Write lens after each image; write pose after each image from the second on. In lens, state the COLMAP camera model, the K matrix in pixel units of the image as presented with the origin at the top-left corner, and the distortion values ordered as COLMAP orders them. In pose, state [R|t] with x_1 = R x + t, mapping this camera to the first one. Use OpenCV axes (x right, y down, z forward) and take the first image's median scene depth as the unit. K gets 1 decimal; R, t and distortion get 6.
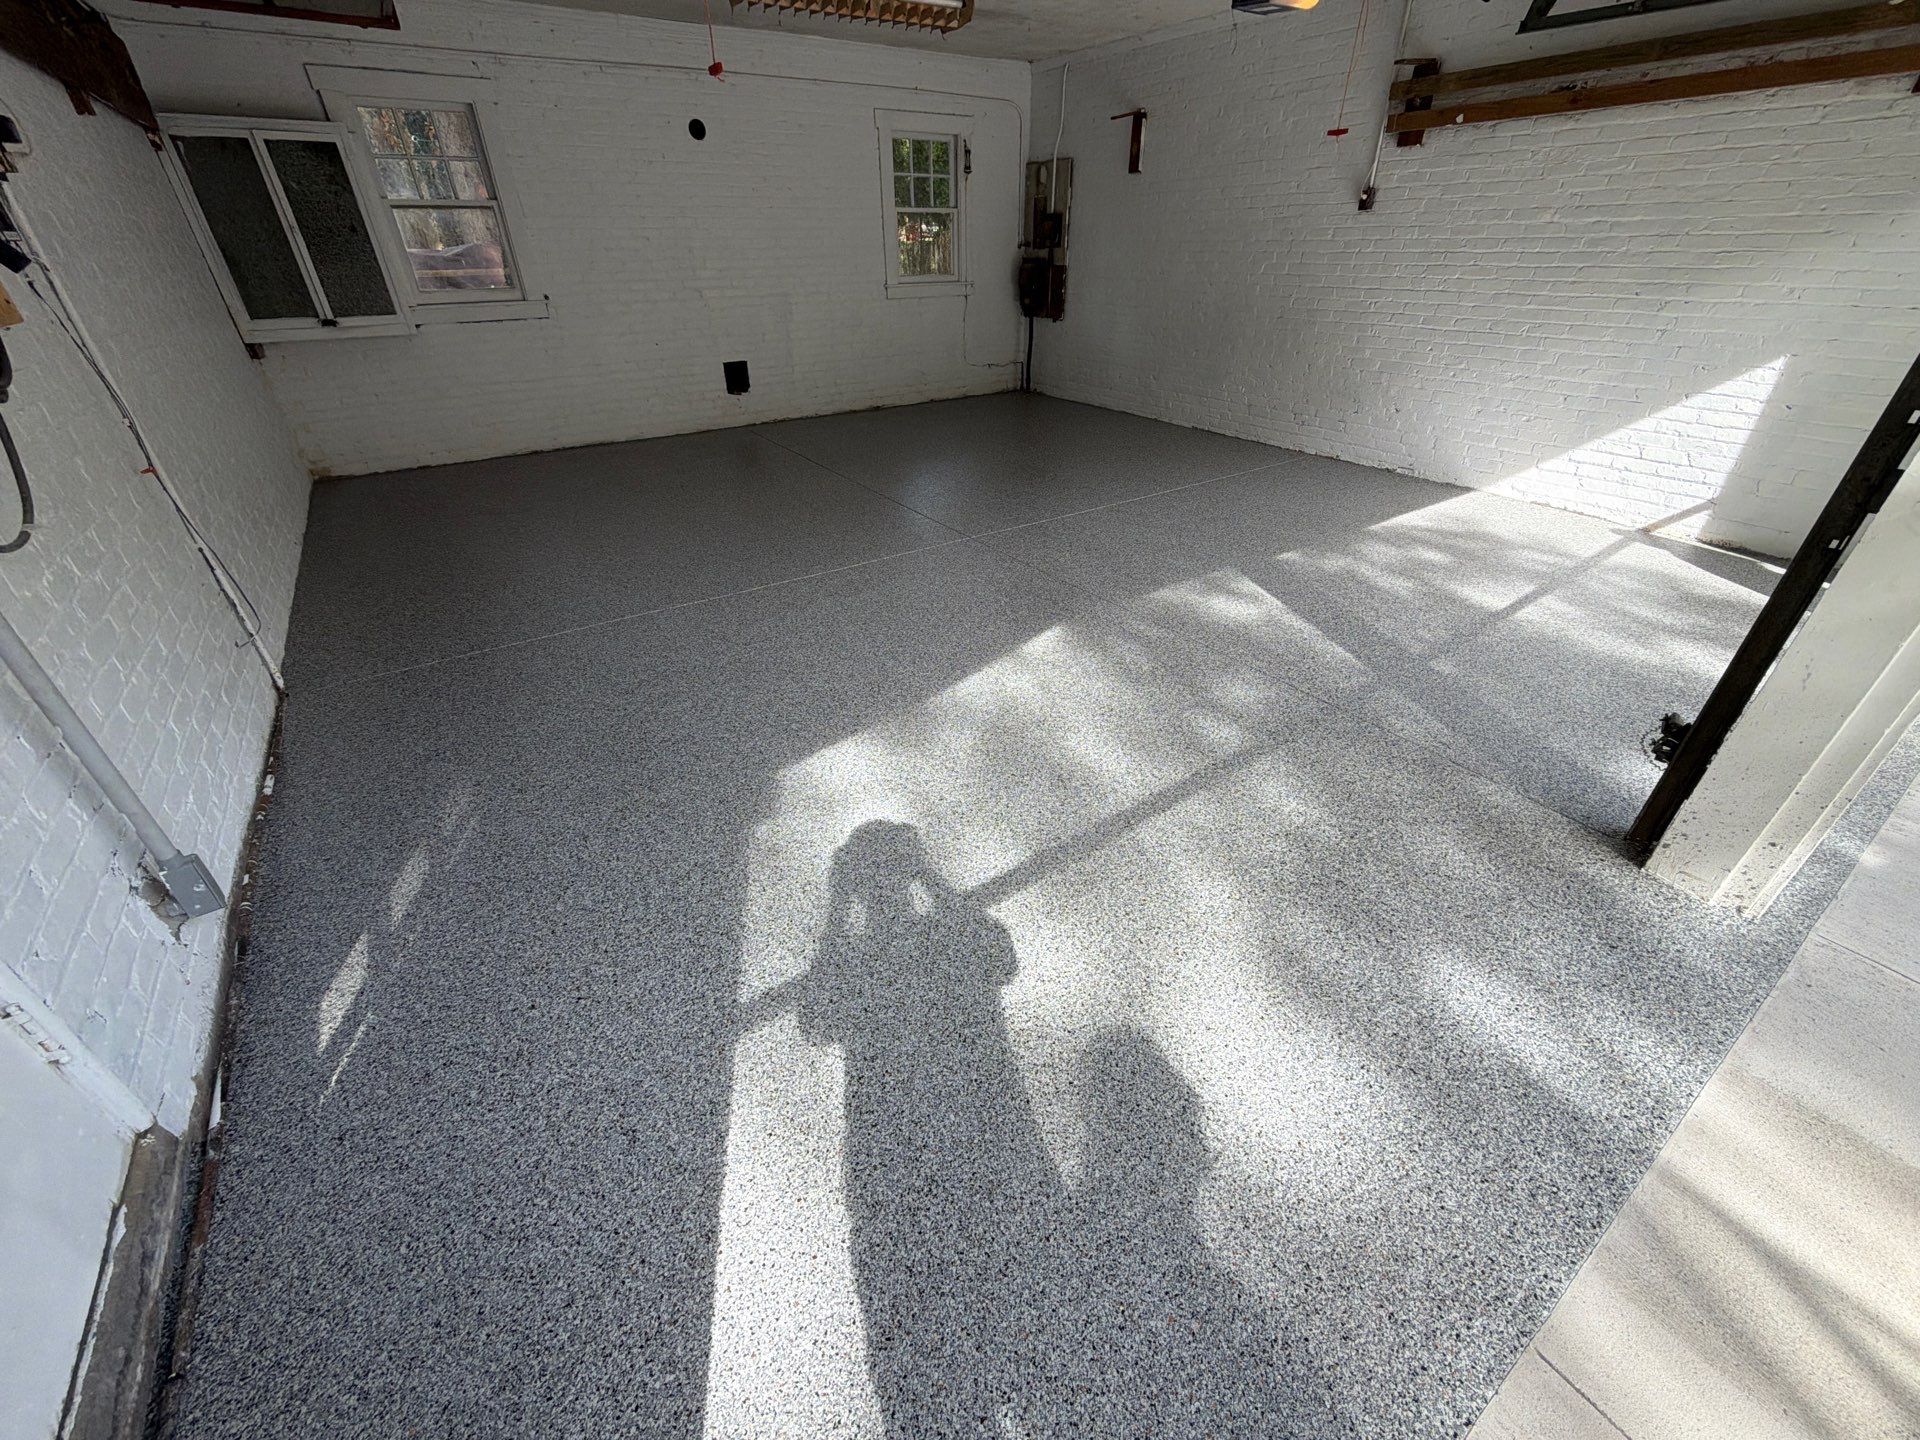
lens RADIAL K [[761.0, 0, 962.1], [0, 761.0, 721.1], [0, 0, 1]] dist [0.000012, -0.000290]
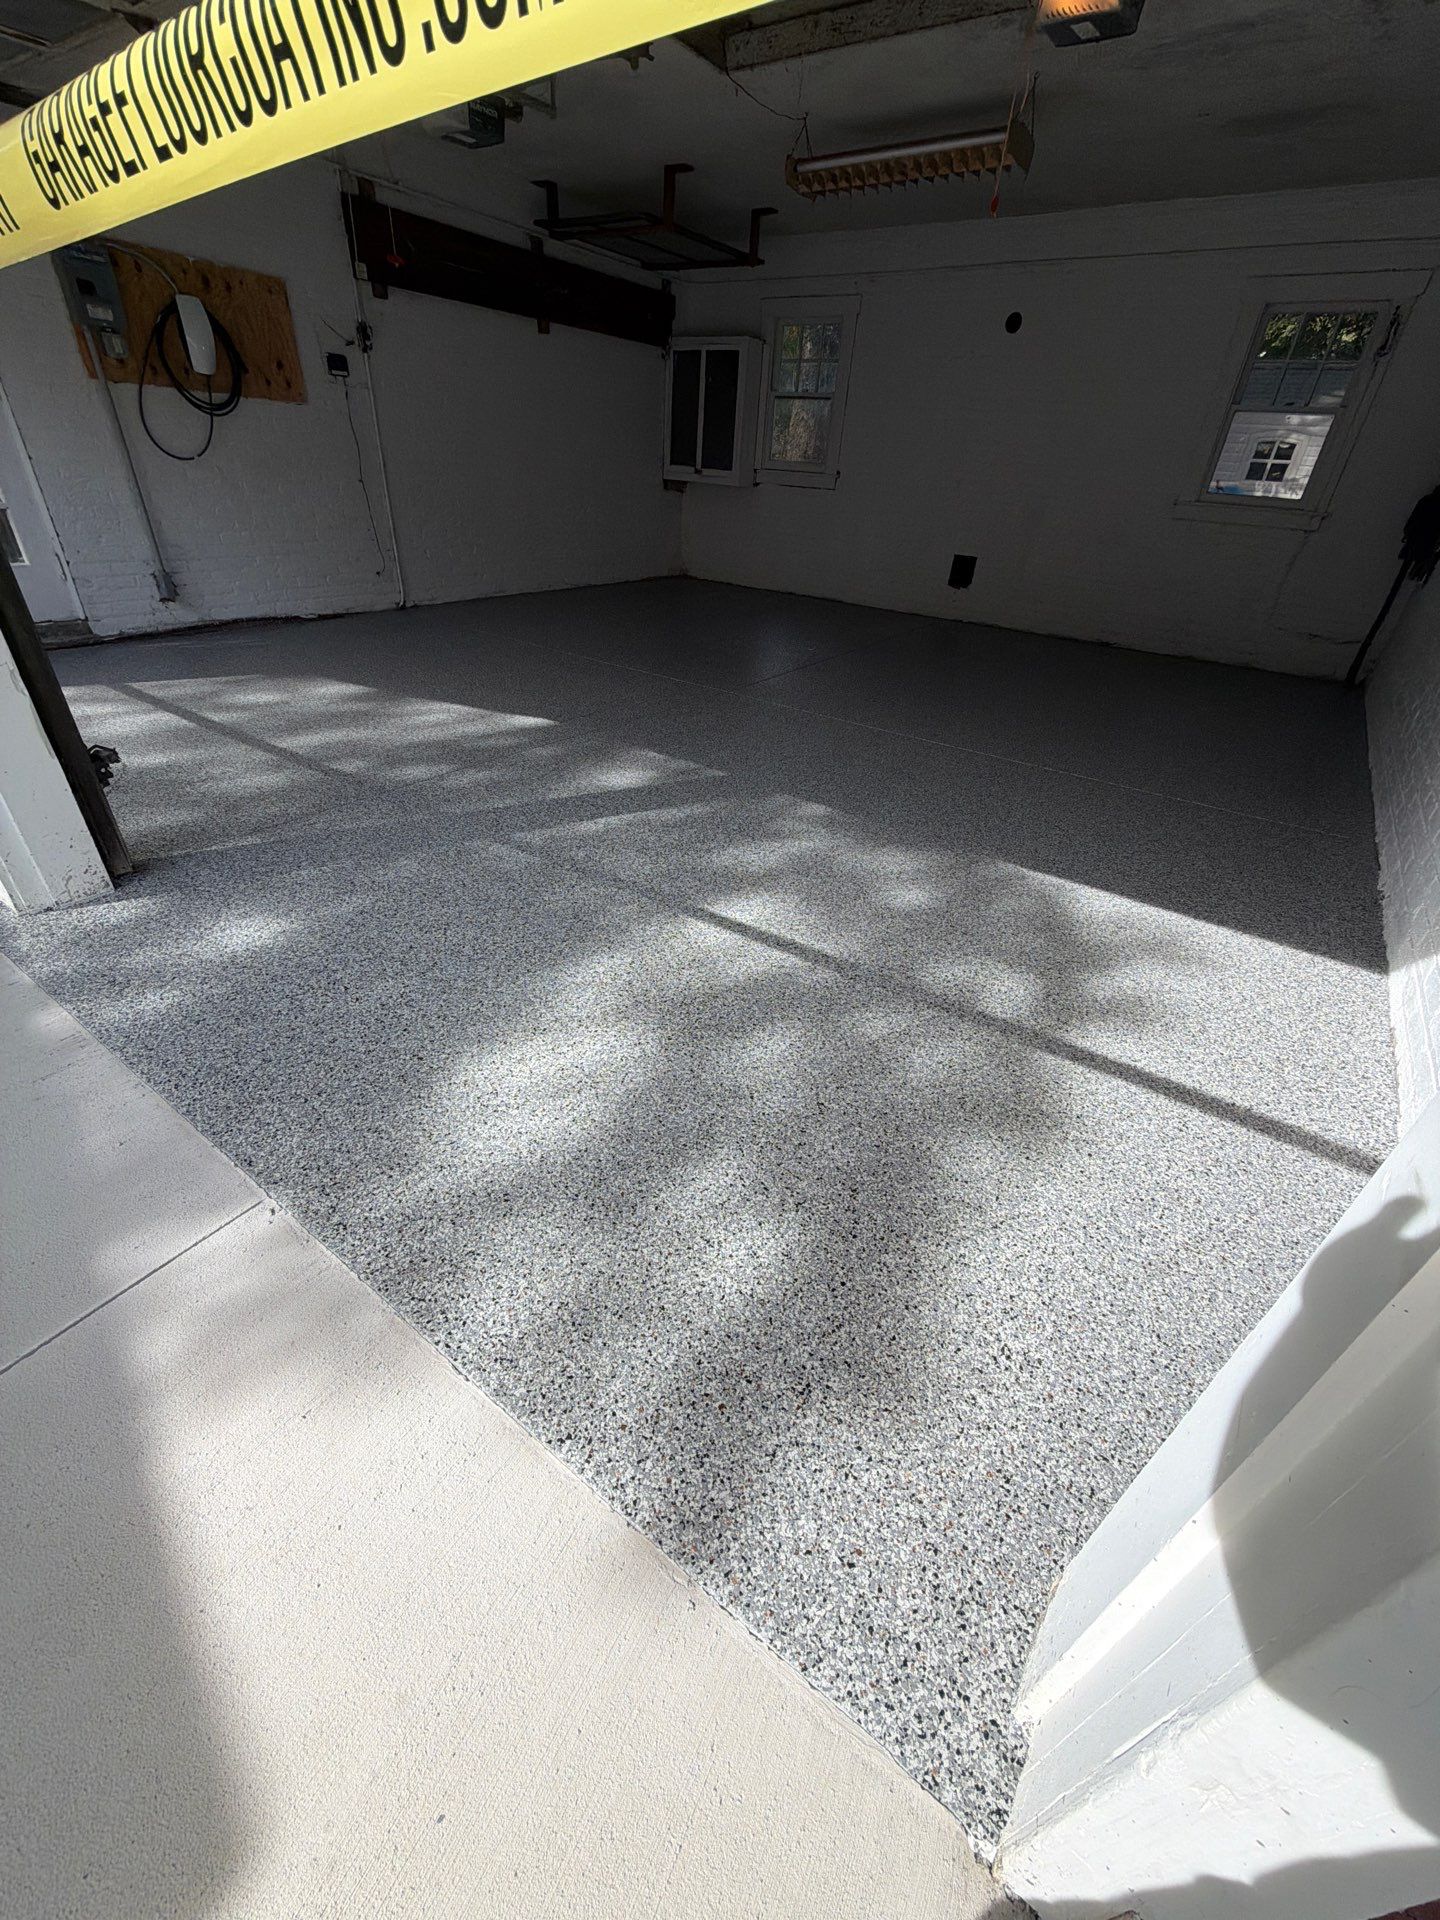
lens RADIAL K [[762.4, 0, 720.0], [0, 762.4, 960.0], [0, 0, 1]] dist [-0.000329, -0.000153]
pose [[0.352500, 0.541014, -0.763575, 1.778647], [-0.552927, 0.778700, 0.296476, -0.457745], [0.754994, 0.317694, 0.573633, 0.903736]]
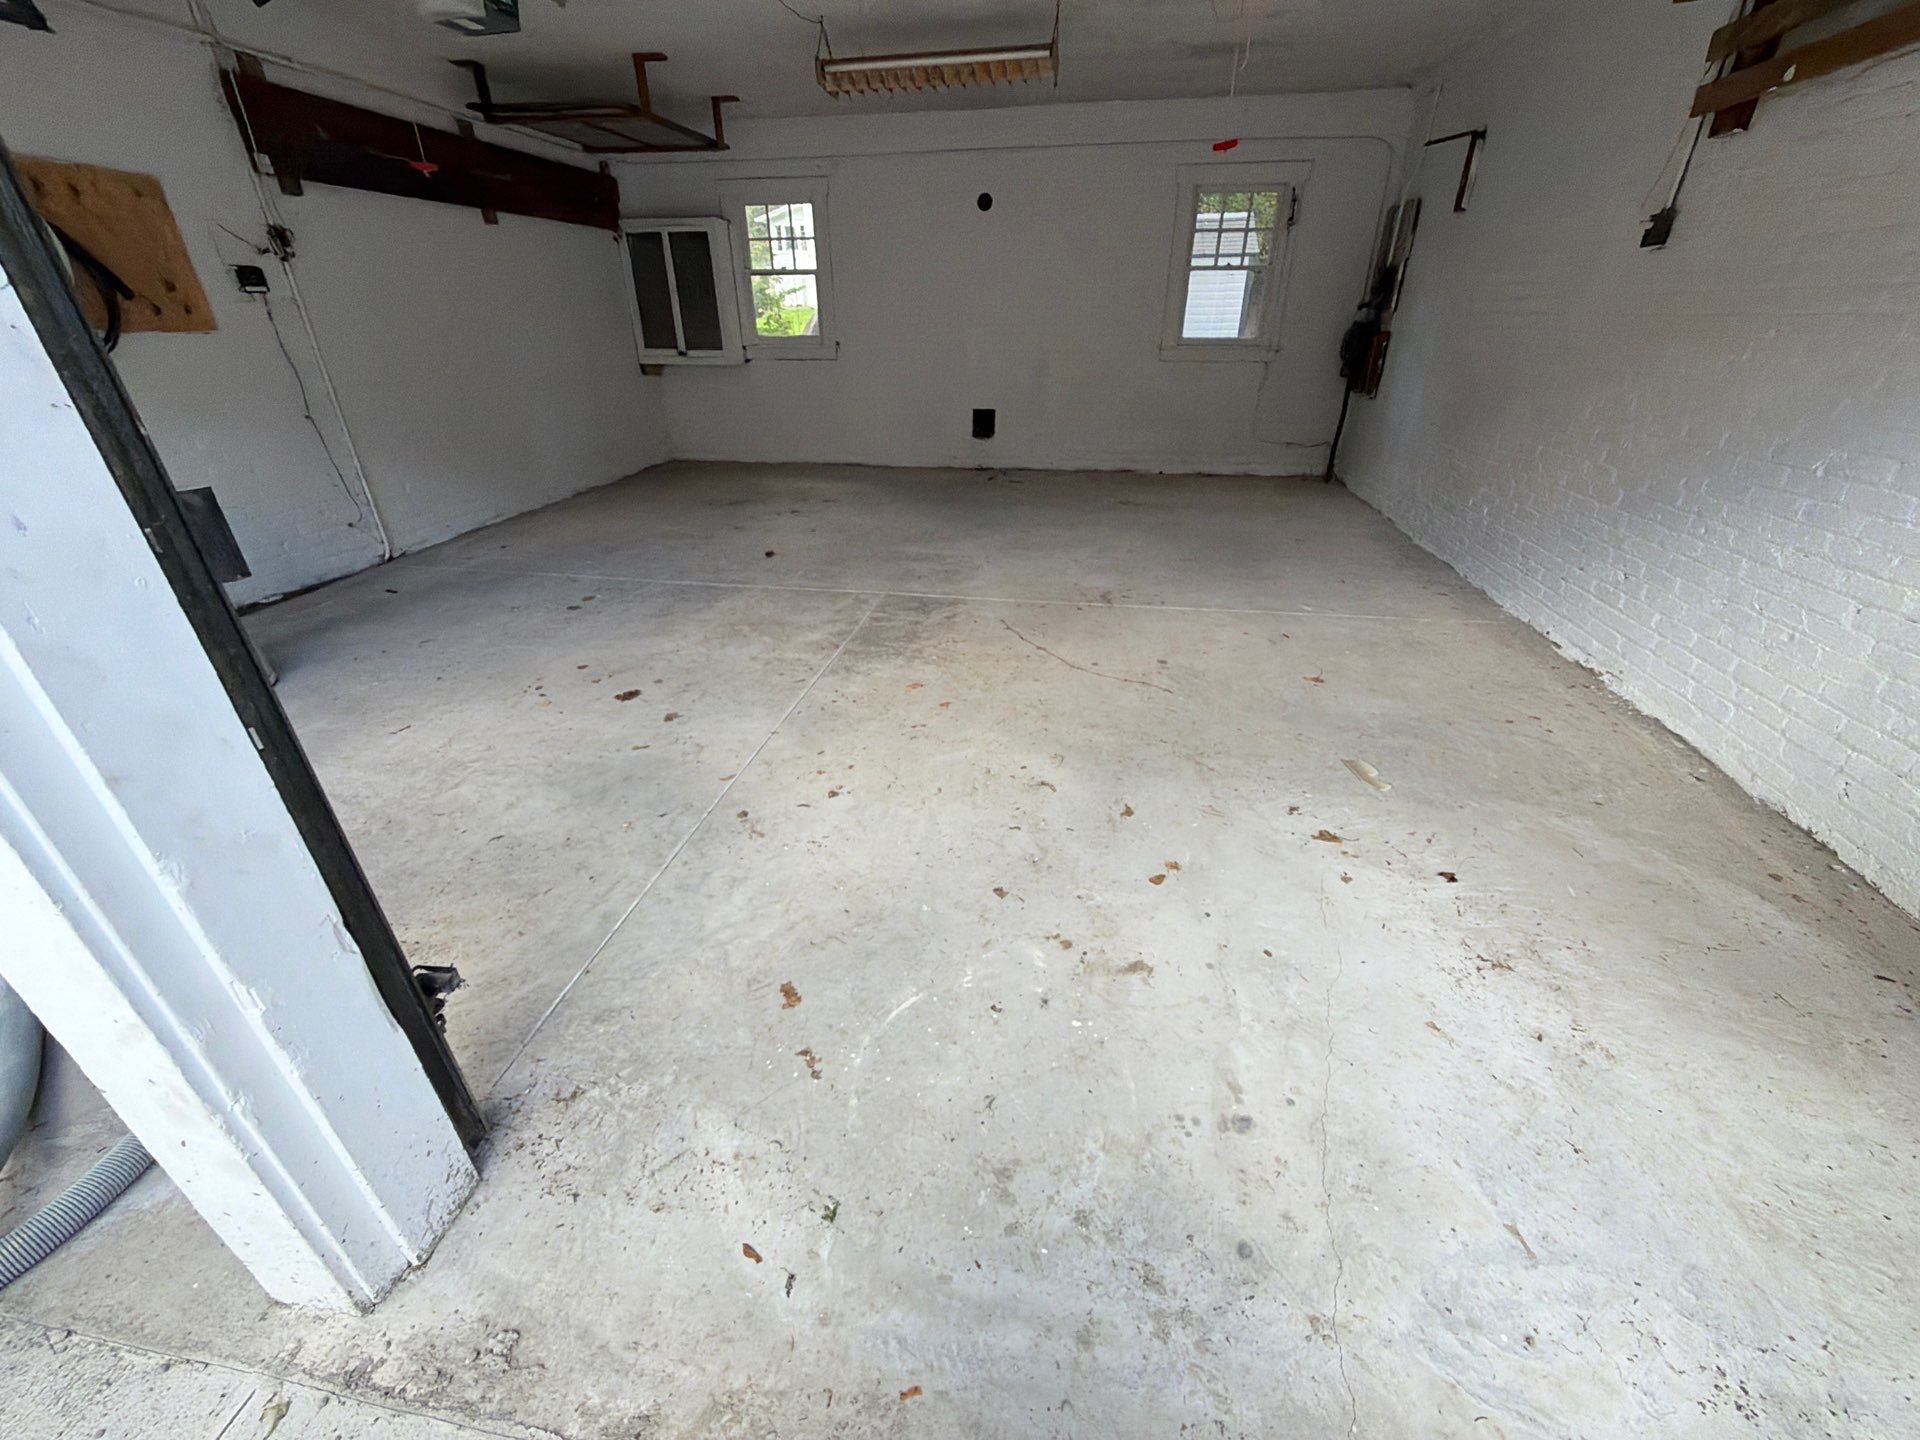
lens RADIAL K [[762.4, 0, 960.7], [0, 762.4, 720.3], [0, 0, 1]] dist [-0.000329, -0.000153]
pose [[0.723137, 0.333213, -0.605014, 1.272724], [-0.372748, 0.925701, 0.064308, -0.334405], [0.581491, 0.179014, 0.793613, 0.564282]]
